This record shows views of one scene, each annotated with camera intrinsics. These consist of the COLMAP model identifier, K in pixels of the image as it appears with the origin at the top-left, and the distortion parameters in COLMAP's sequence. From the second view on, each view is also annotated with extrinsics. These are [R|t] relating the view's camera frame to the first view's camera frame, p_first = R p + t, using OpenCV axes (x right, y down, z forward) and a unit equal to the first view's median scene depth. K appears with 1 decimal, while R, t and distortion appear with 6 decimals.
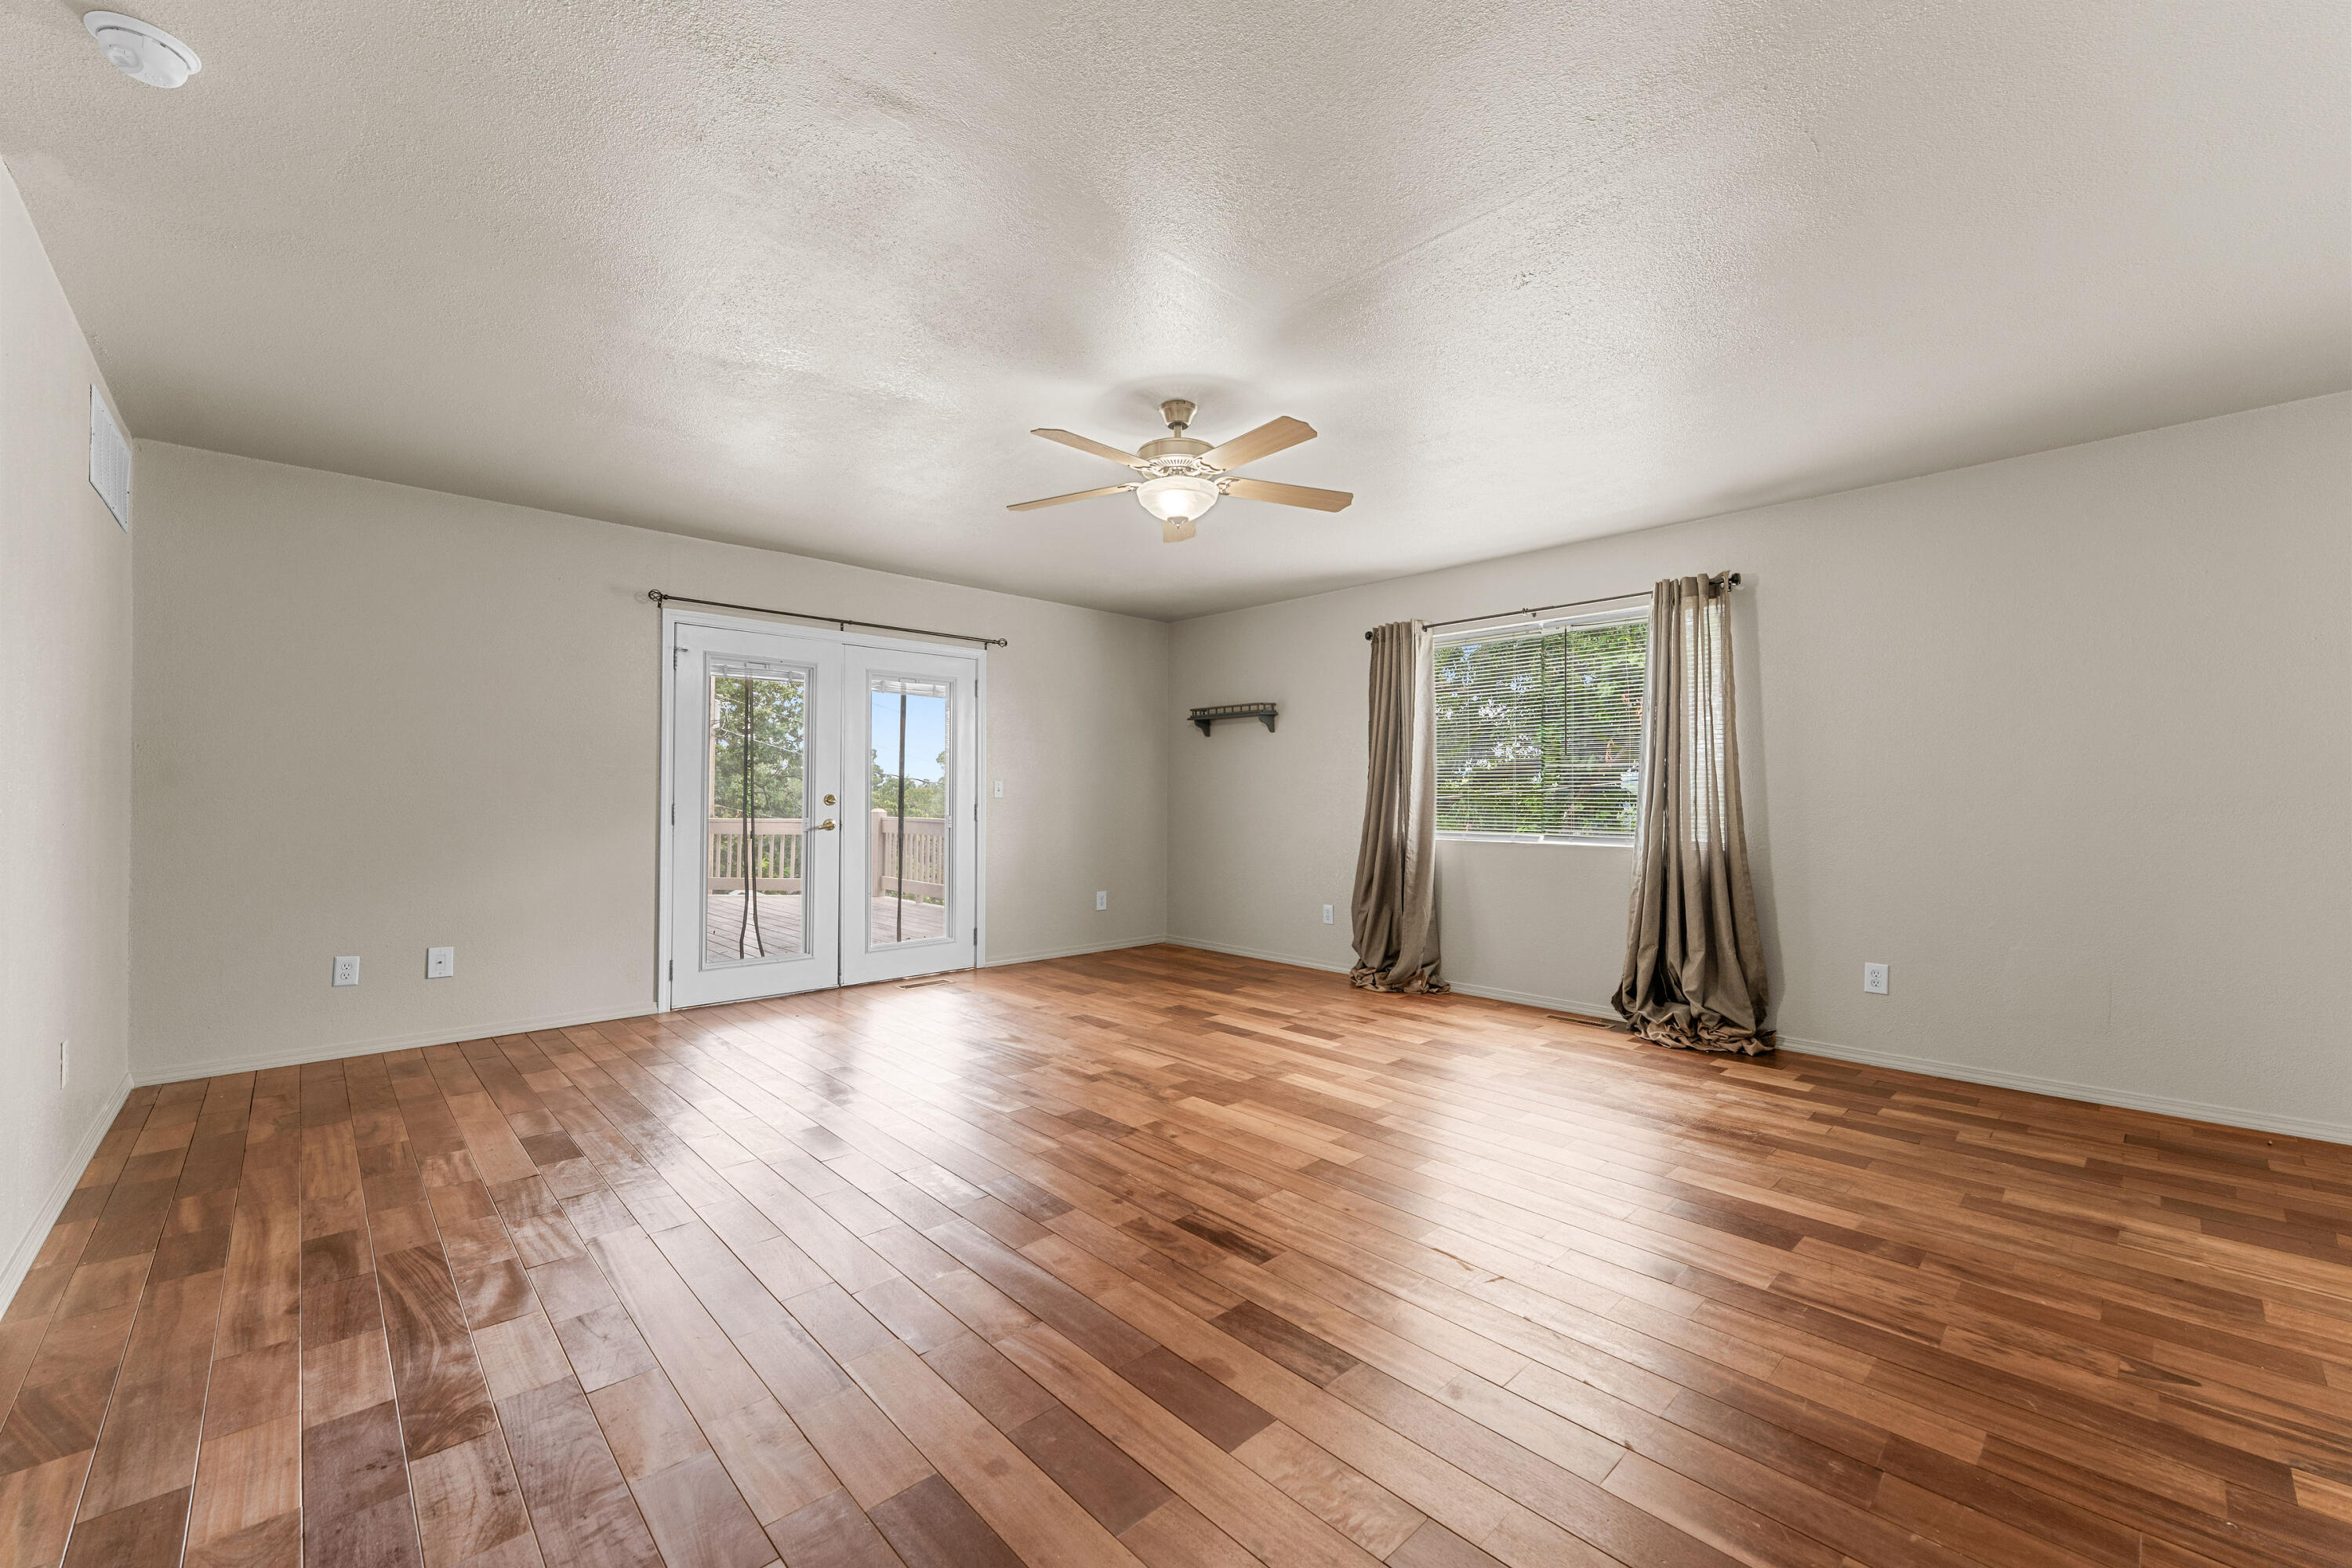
lens RADIAL K [[932.3, 0, 1175.3], [0, 932.3, 799.6], [0, 0, 1]] dist [0.000454, -0.000459]
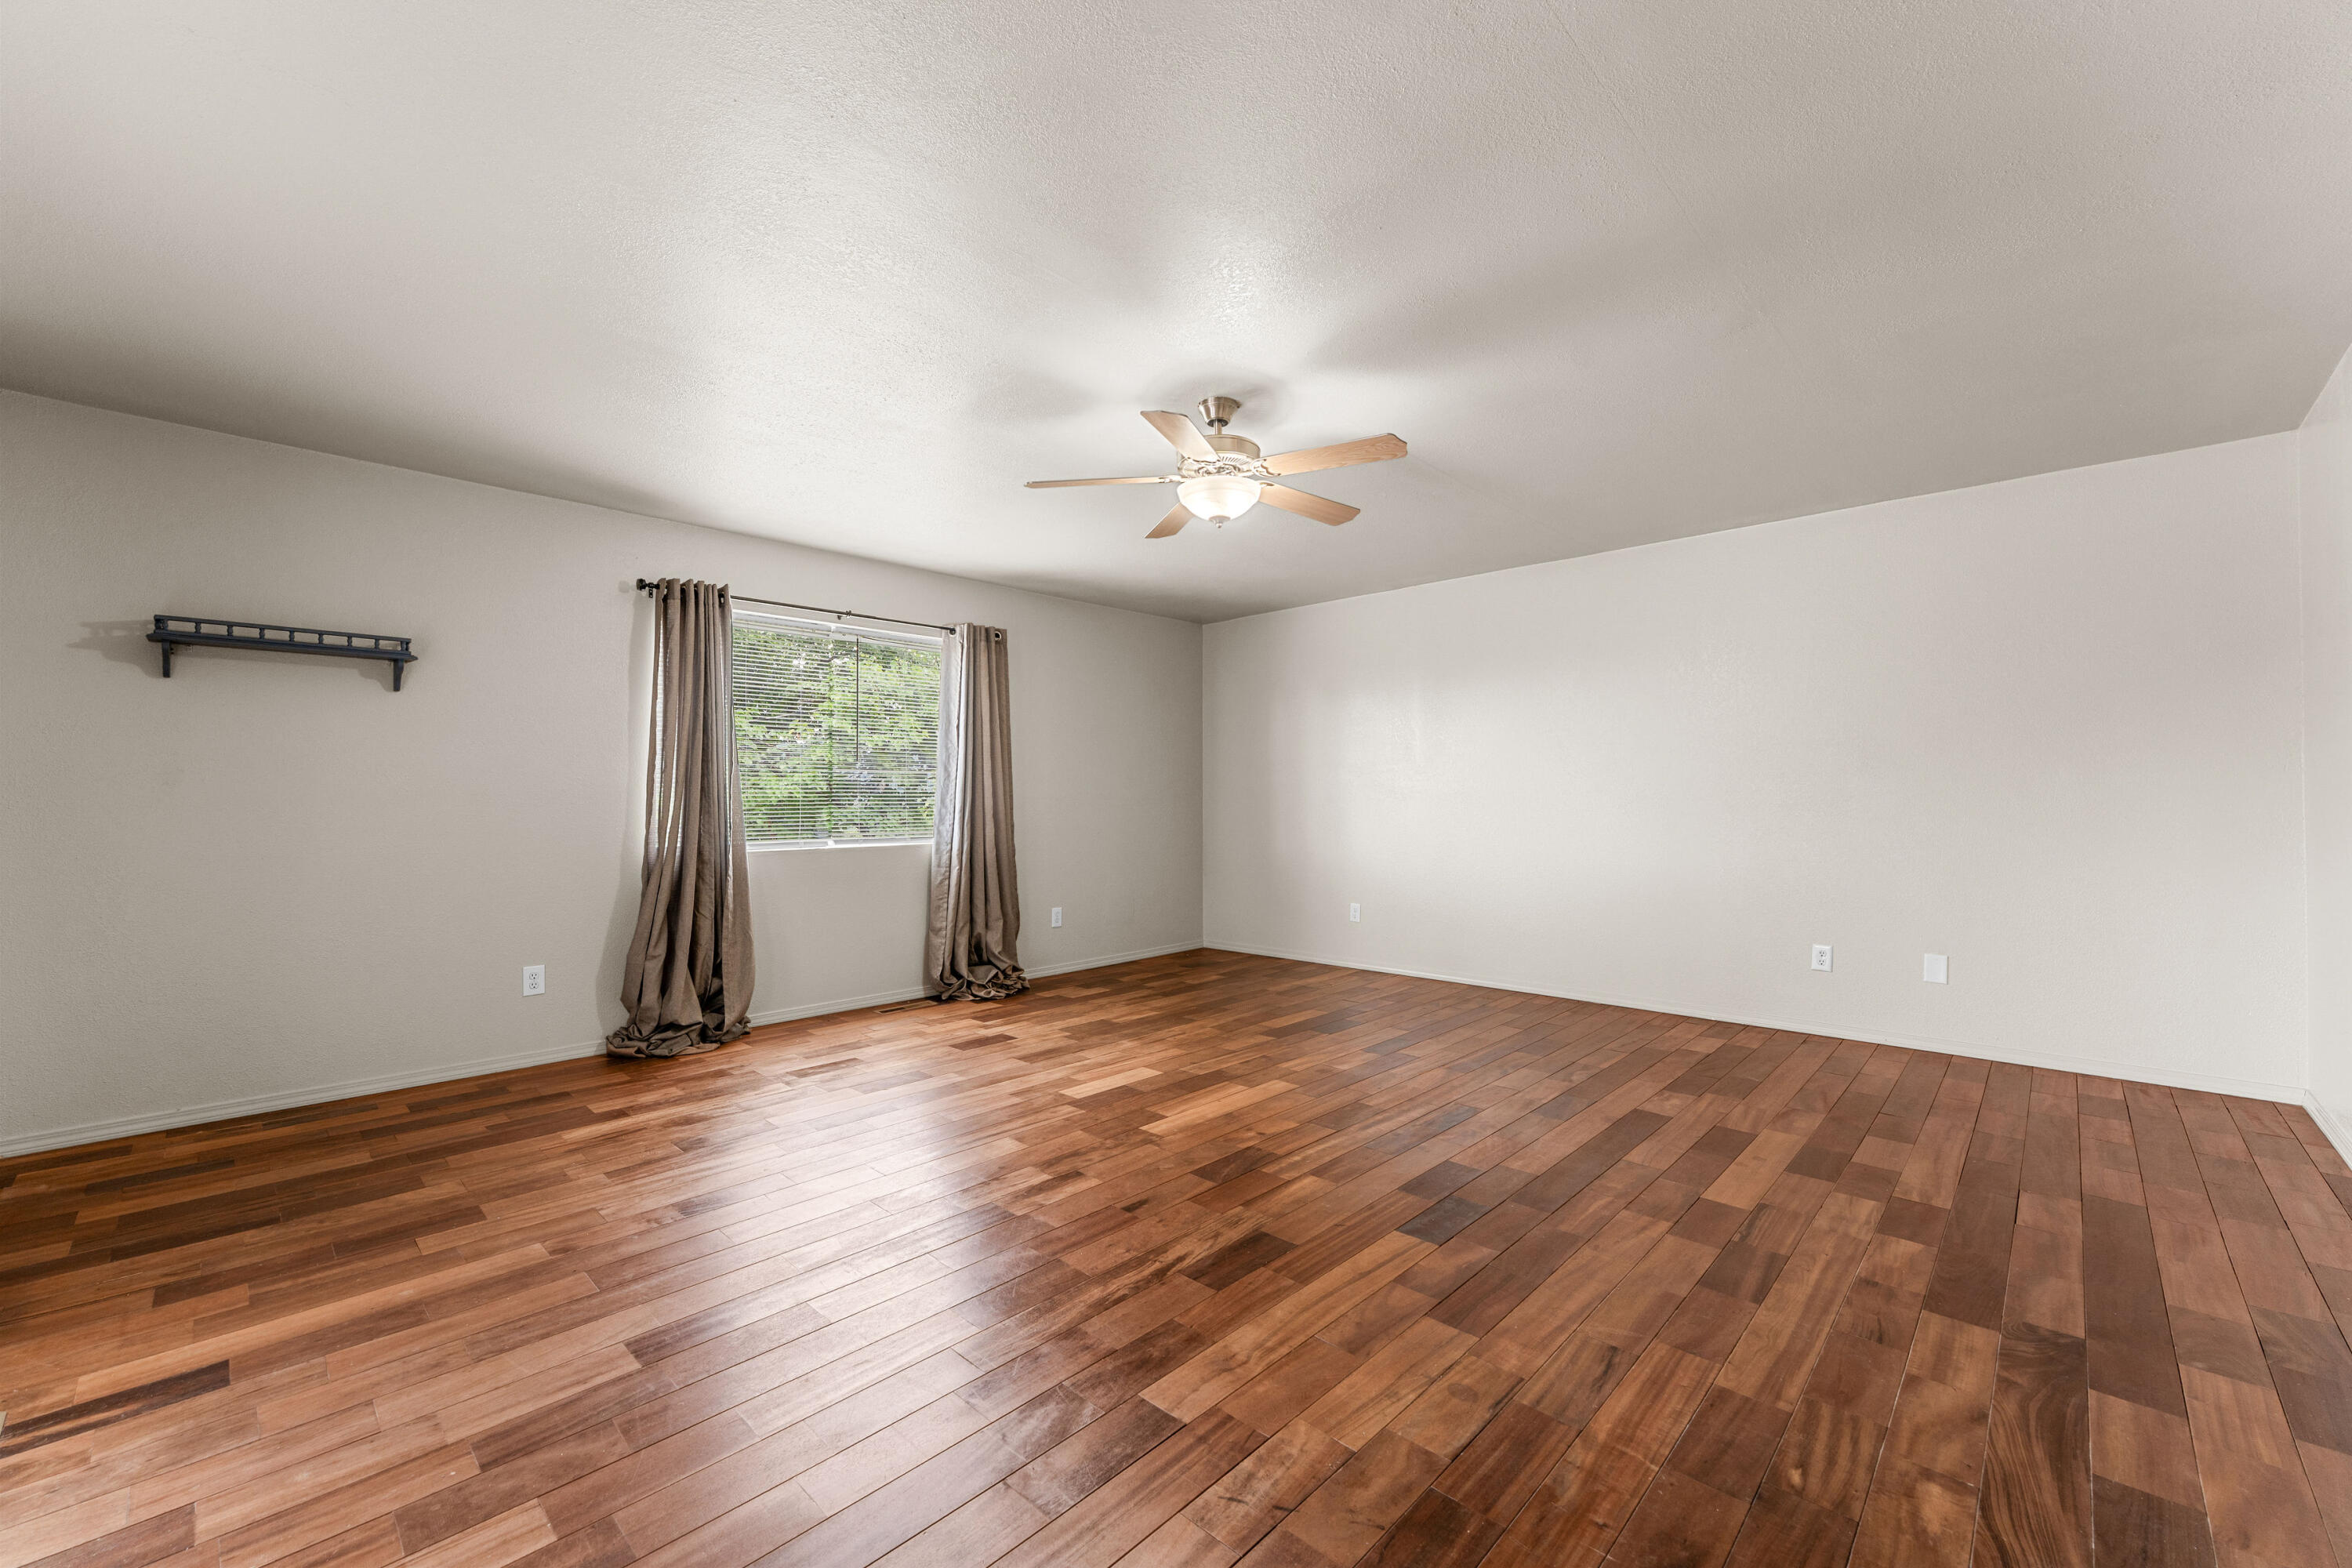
lens RADIAL K [[932.3, 0, 1174.3], [0, 932.3, 775.1], [0, 0, 1]] dist [0.000454, -0.000459]
pose [[-0.060726, 0.025719, 0.997823, -0.710356], [0.010402, 0.999630, -0.025133, -0.001636], [-0.998100, 0.008853, -0.060971, 0.805080]]
